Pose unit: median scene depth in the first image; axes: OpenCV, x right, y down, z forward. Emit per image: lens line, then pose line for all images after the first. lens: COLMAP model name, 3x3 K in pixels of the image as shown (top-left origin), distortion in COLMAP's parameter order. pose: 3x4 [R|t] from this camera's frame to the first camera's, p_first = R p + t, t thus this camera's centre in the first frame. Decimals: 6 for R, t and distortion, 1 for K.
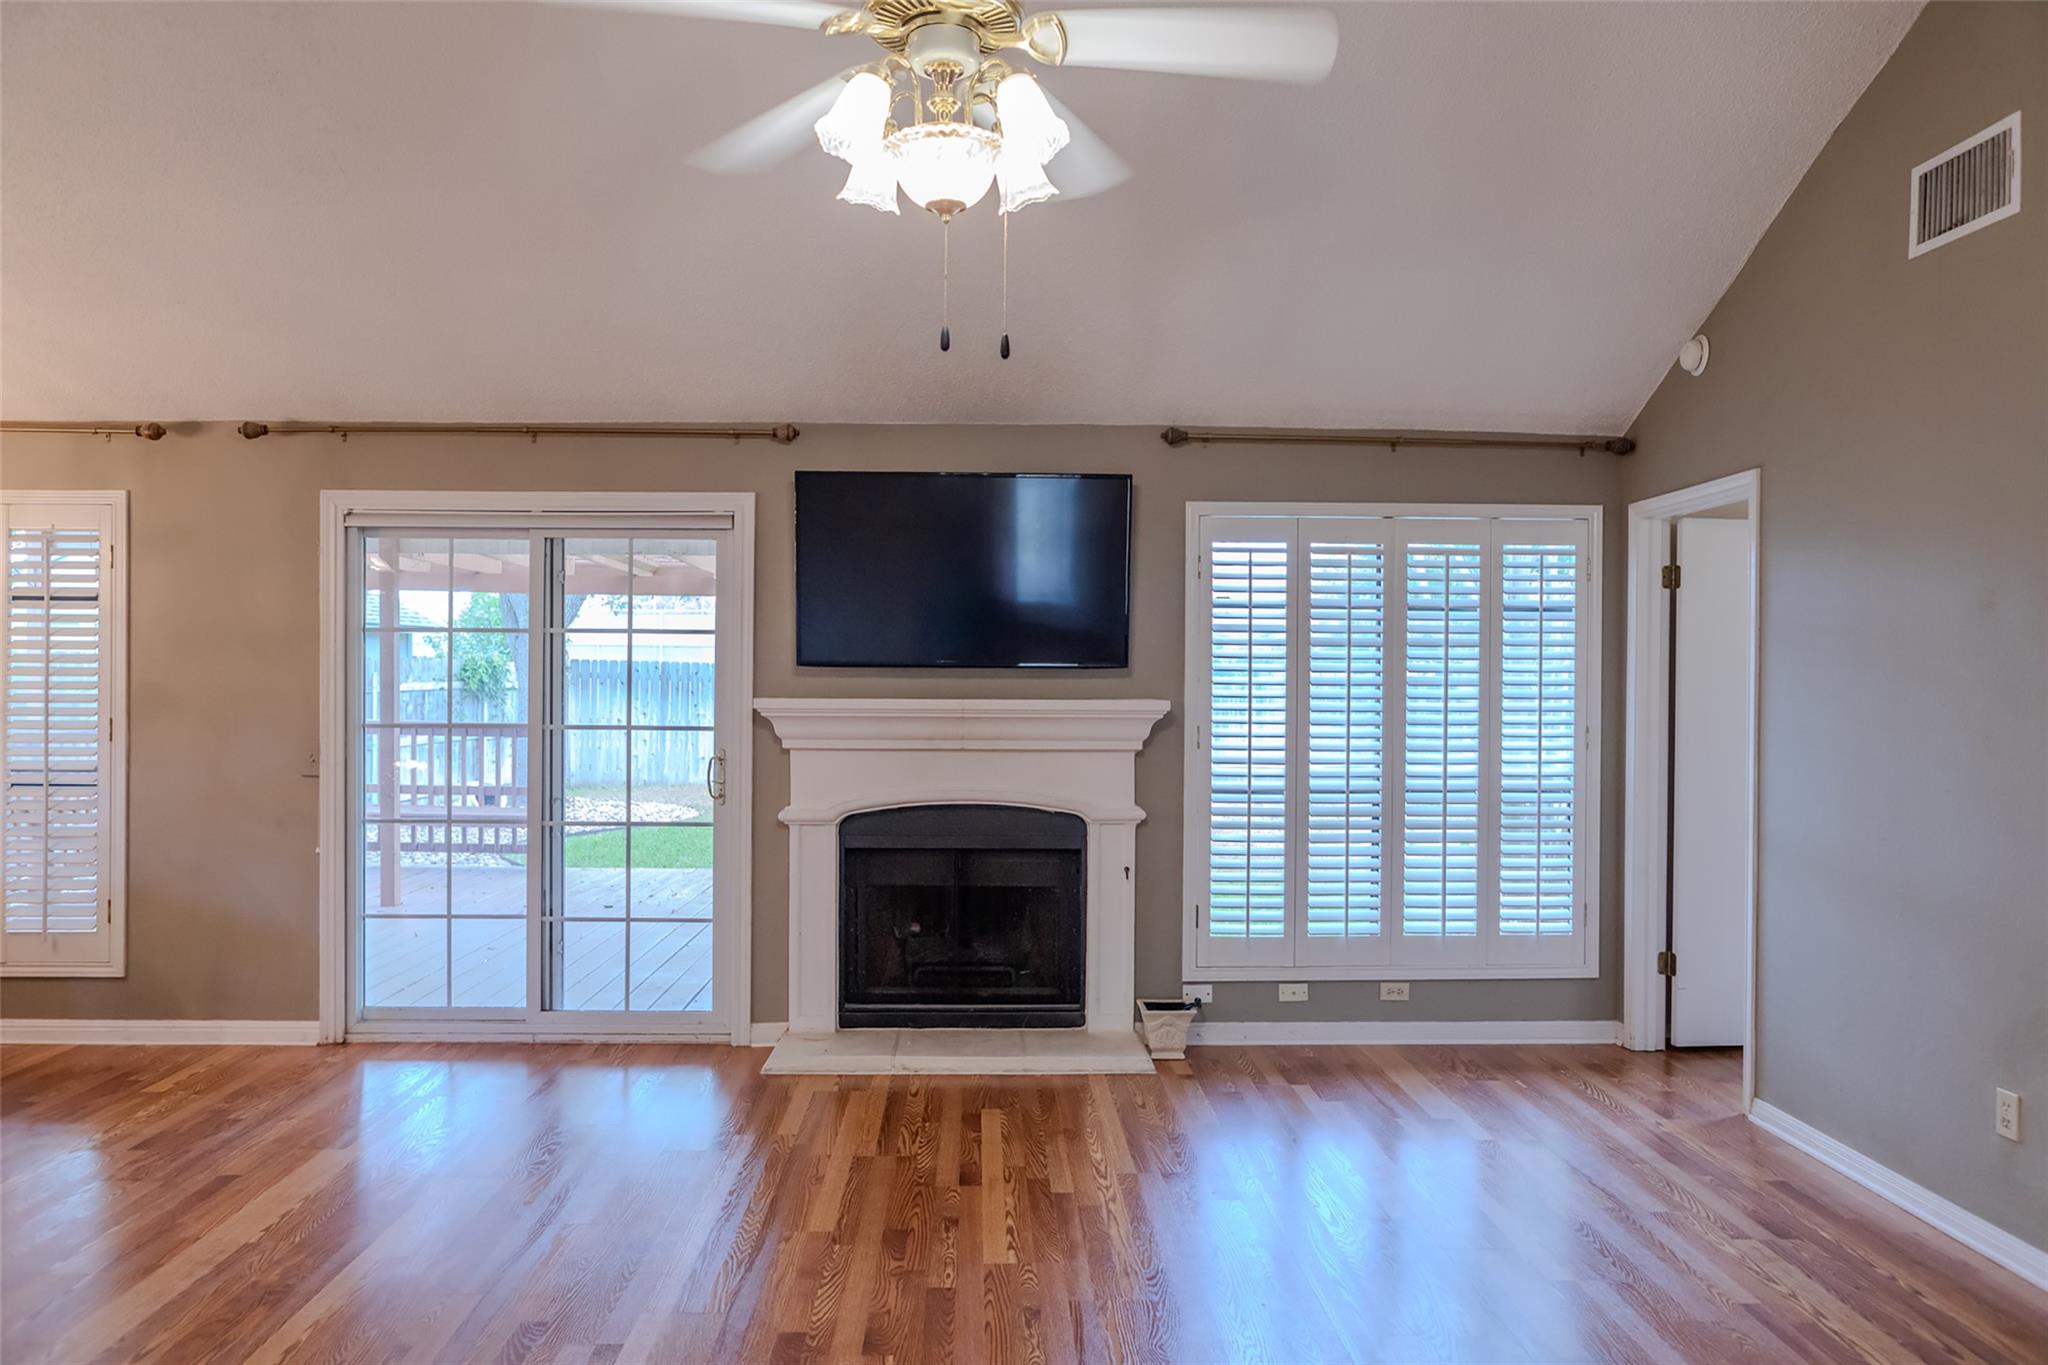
lens RADIAL K [[1391.4, 0, 1033.6], [0, 1391.4, 671.9], [0, 0, 1]] dist [-0.036531, 0.039910]
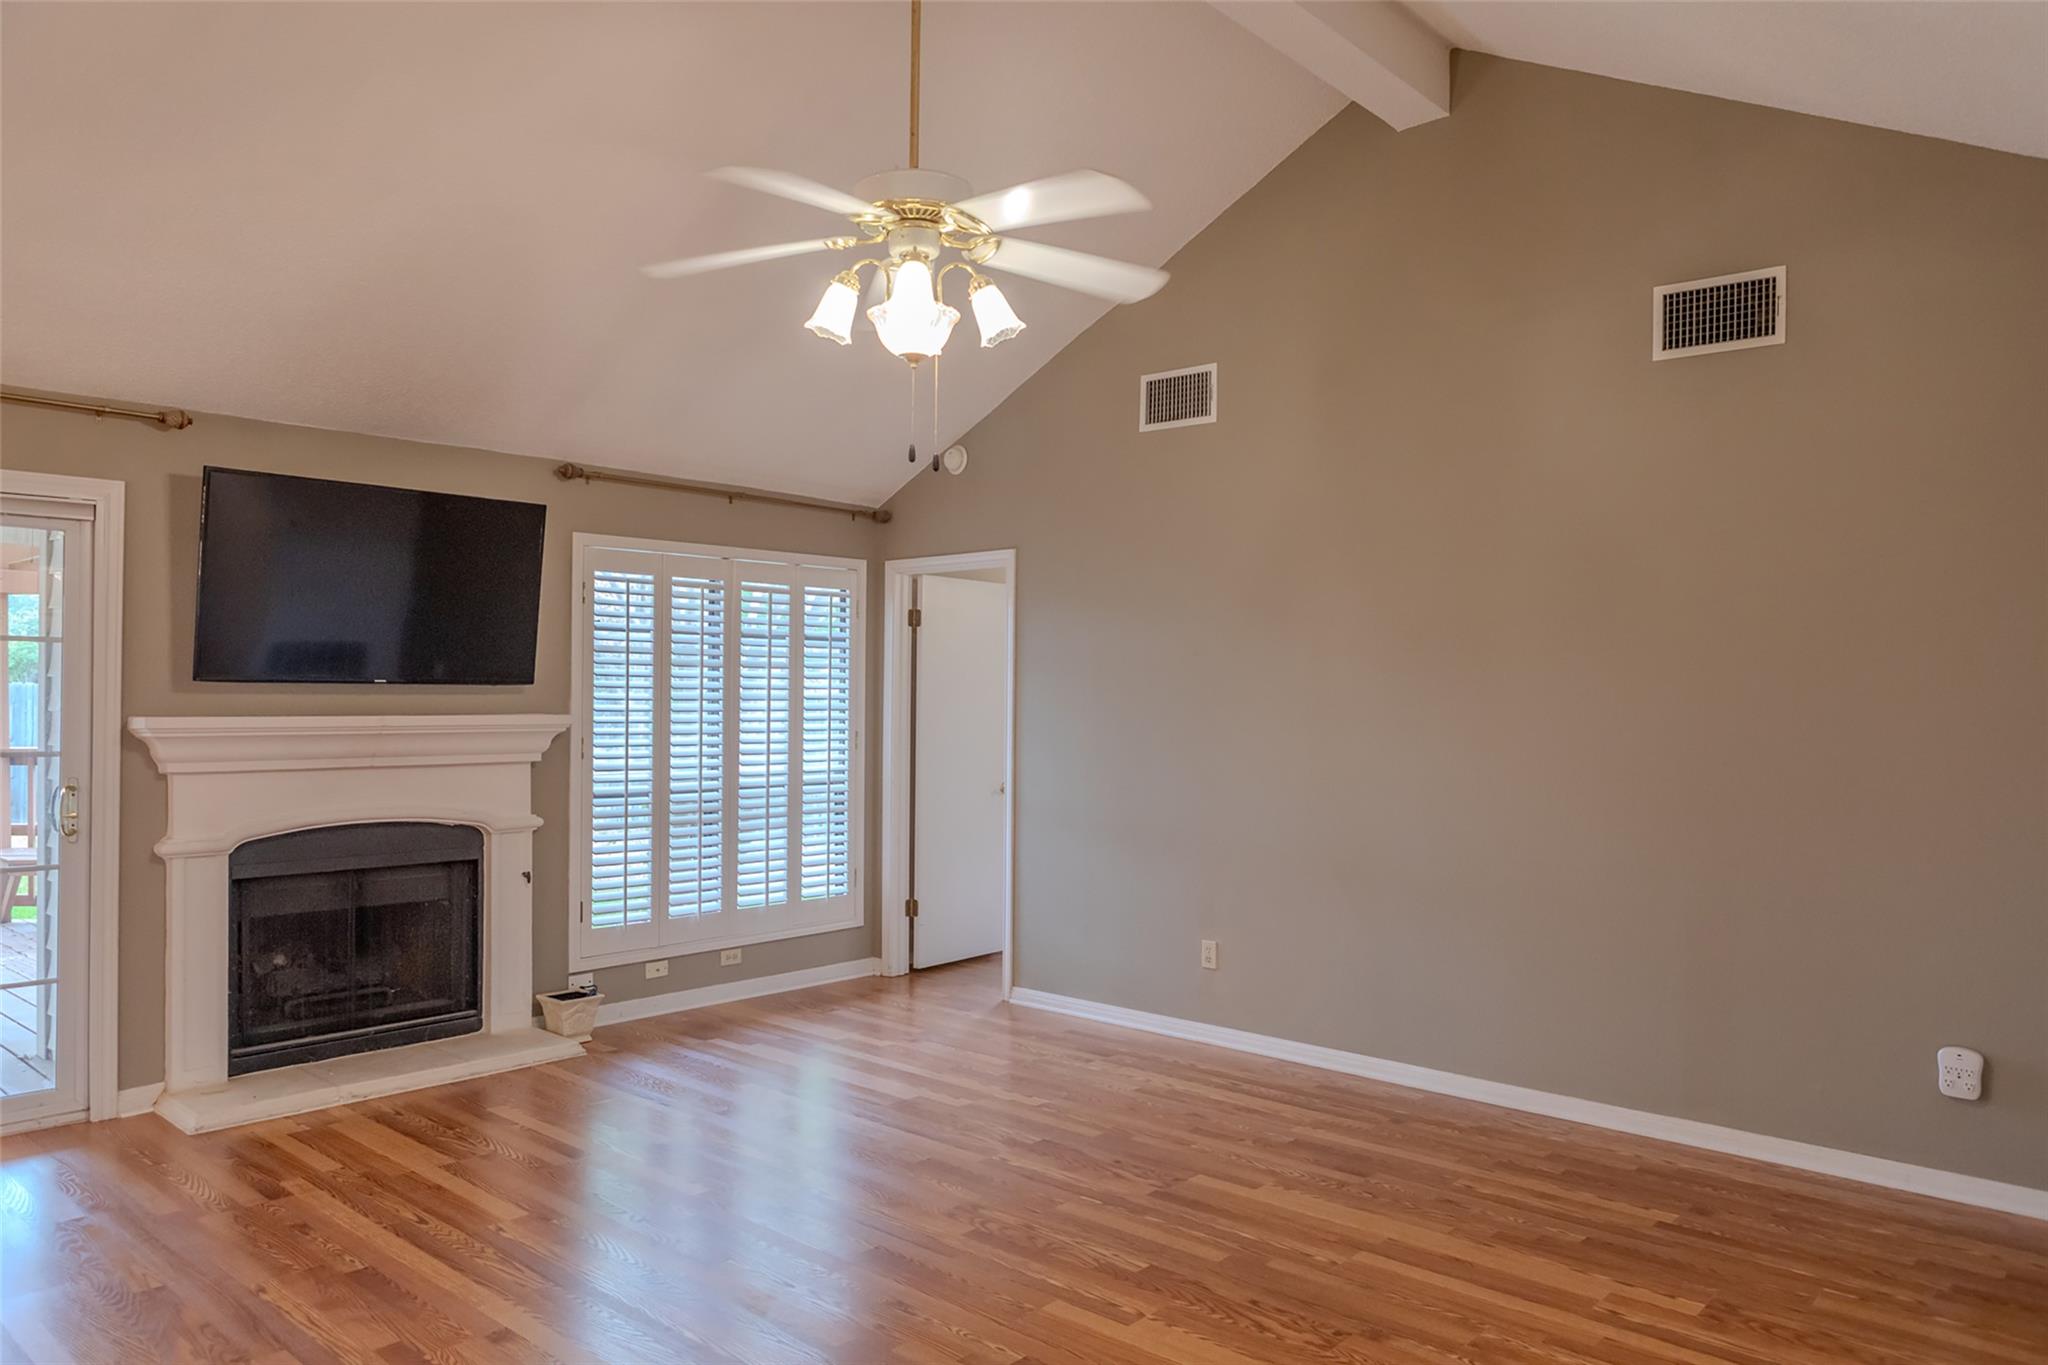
lens RADIAL K [[1409.4, 0, 1024.0], [0, 1409.4, 682.5], [0, 0, 1]] dist [-0.005840, 0.000134]
pose [[0.692811, 0.005401, 0.721099, -0.446188], [-0.006955, 0.999975, -0.000808, -0.006250], [-0.721086, -0.004455, 0.692831, -0.019634]]
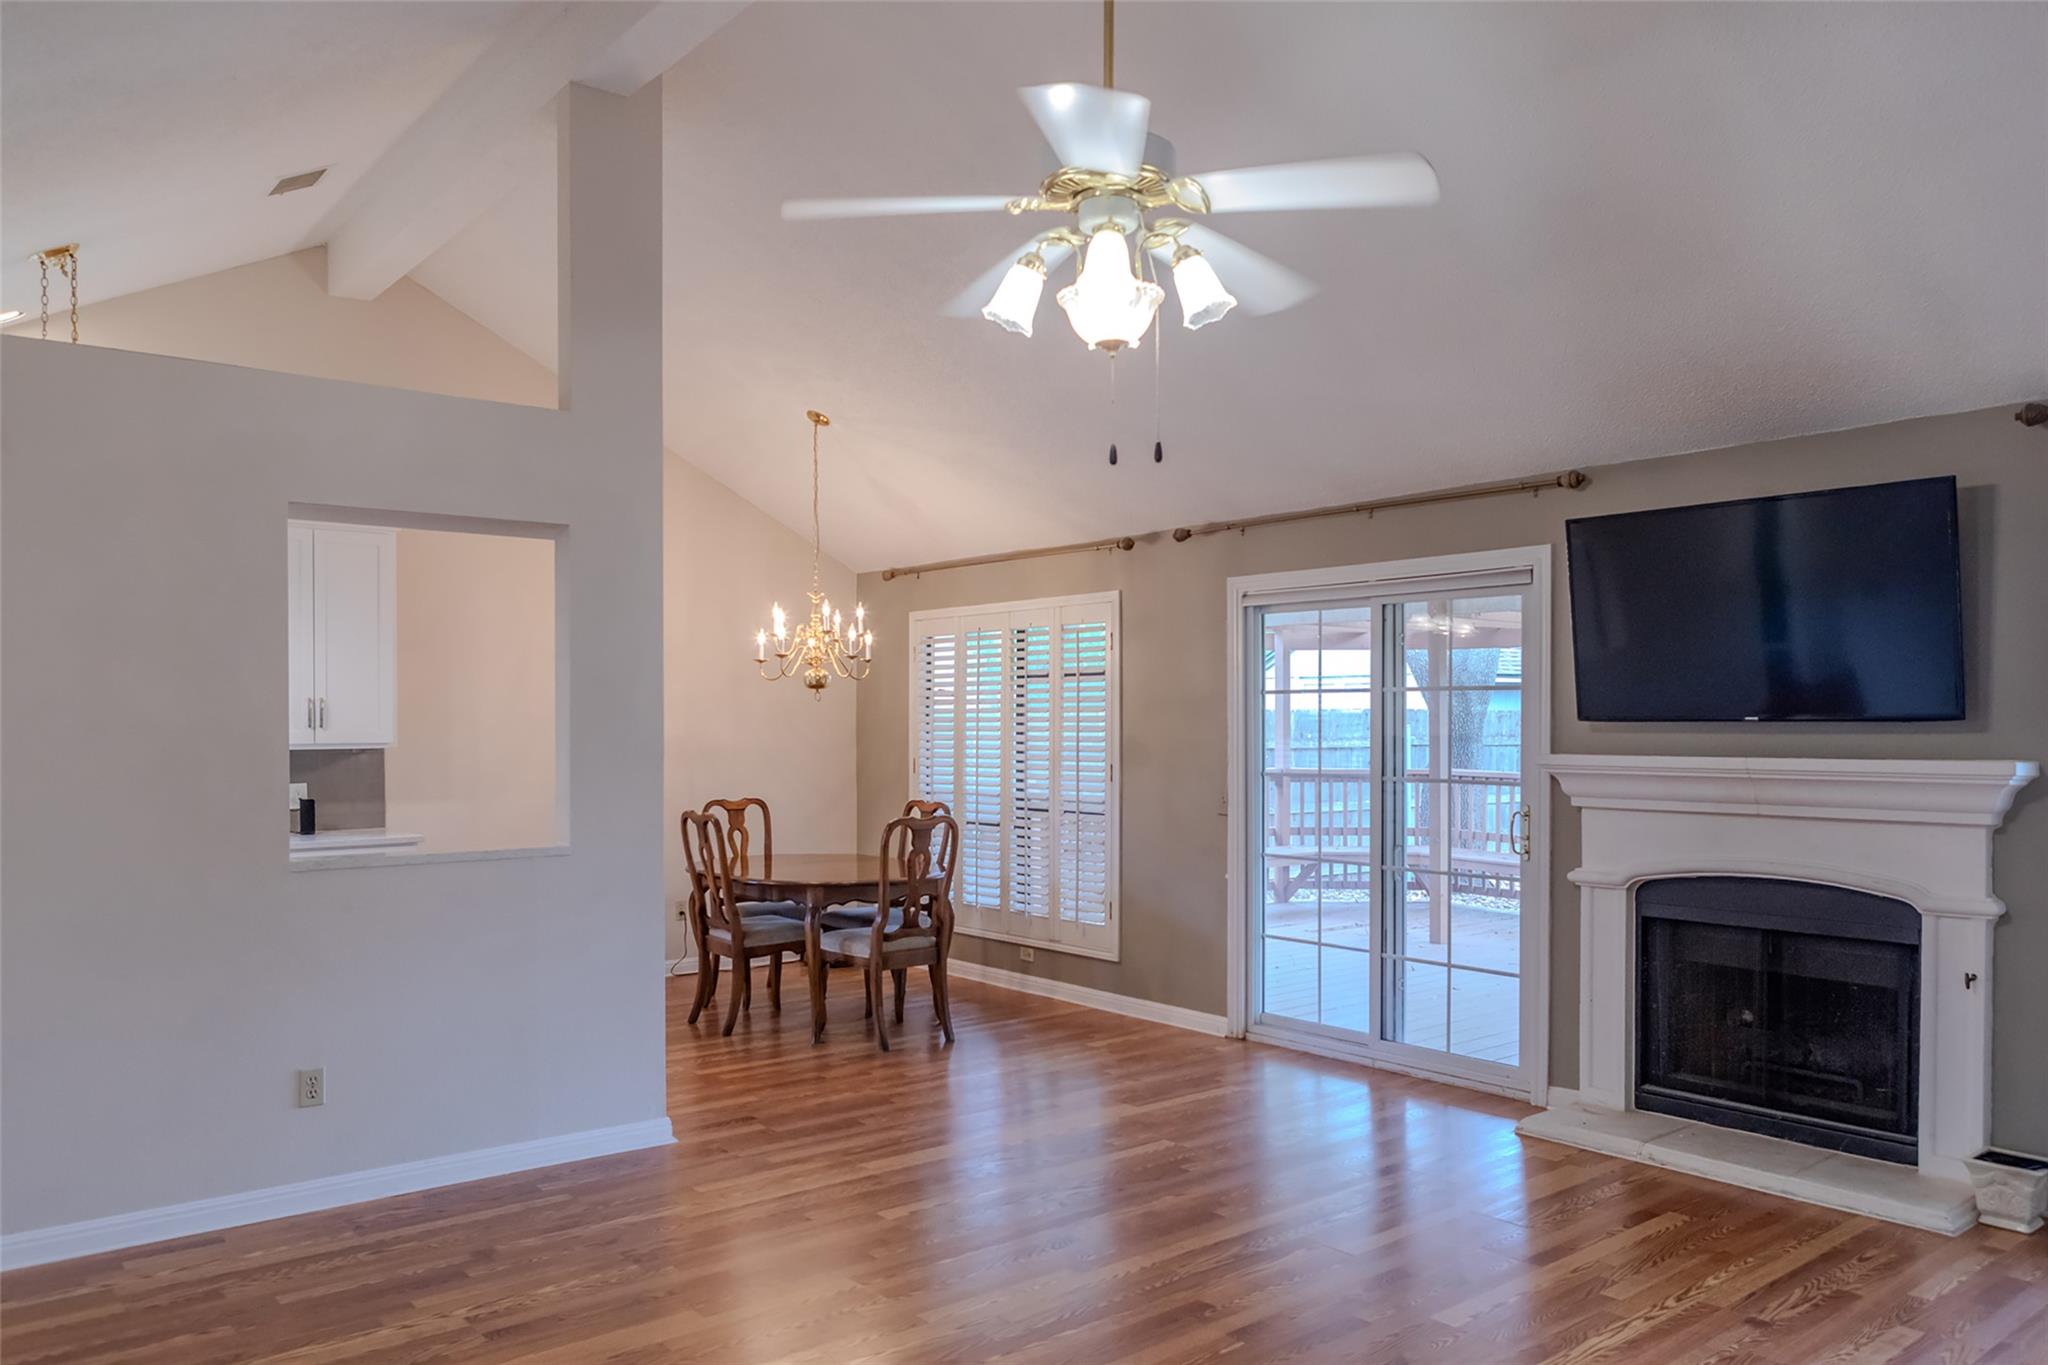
lens RADIAL K [[1492.3, 0, 1027.8], [0, 1492.3, 729.1], [0, 0, 1]] dist [-0.009243, -0.001975]
pose [[0.609184, -0.002602, -0.793025, 0.407884], [0.009145, 0.999951, 0.003744, -0.005947], [0.792976, -0.009533, 0.609178, 0.067943]]
